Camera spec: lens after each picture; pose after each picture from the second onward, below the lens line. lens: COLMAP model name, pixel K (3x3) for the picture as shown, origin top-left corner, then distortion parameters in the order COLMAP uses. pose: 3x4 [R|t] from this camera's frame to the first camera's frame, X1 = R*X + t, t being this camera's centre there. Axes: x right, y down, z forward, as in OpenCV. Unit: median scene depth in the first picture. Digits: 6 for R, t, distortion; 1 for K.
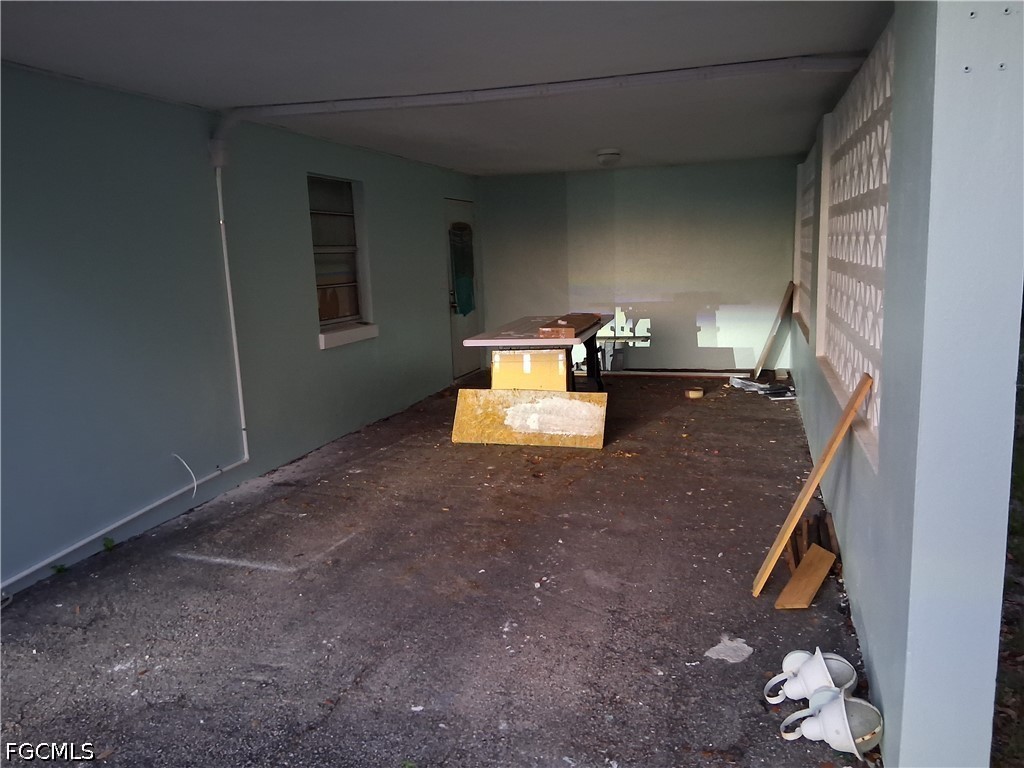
lens RADIAL K [[776.4, 0, 512.0], [0, 776.4, 384.0], [0, 0, 1]] dist [0.144962, -0.262846]
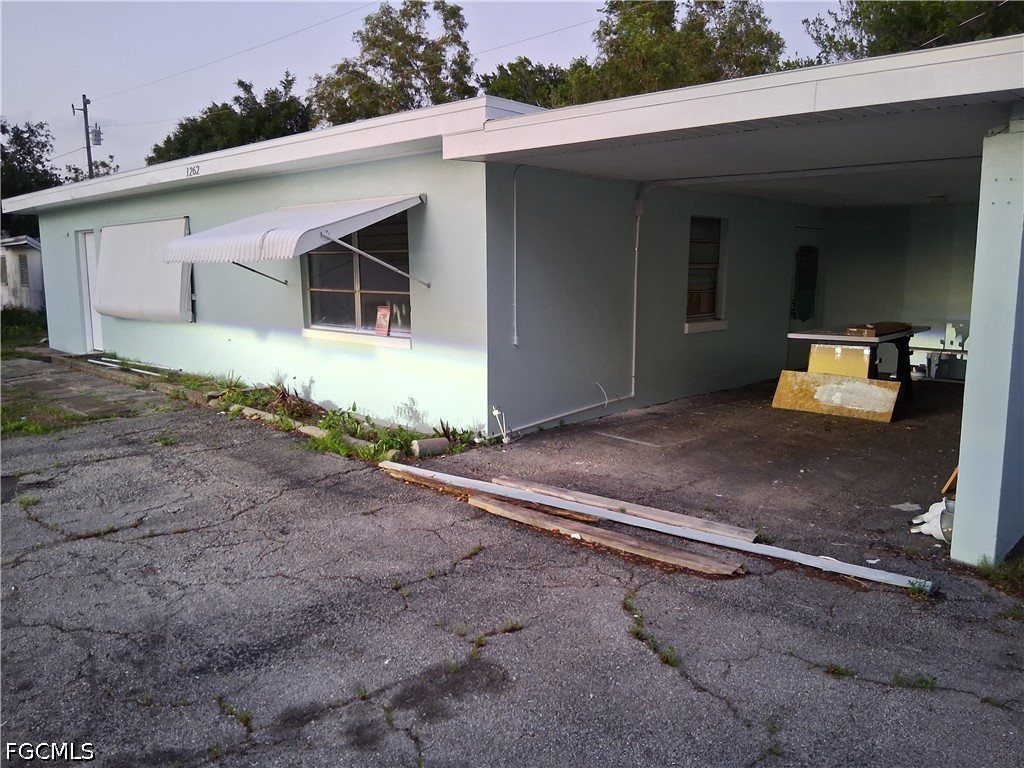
lens RADIAL K [[776.4, 0, 512.0], [0, 776.4, 384.0], [0, 0, 1]] dist [0.144962, -0.262846]
pose [[0.897500, 0.102764, -0.428874, 0.107702], [-0.108708, 0.994016, 0.010688, 0.071814], [0.427406, 0.037029, 0.903301, -0.480541]]
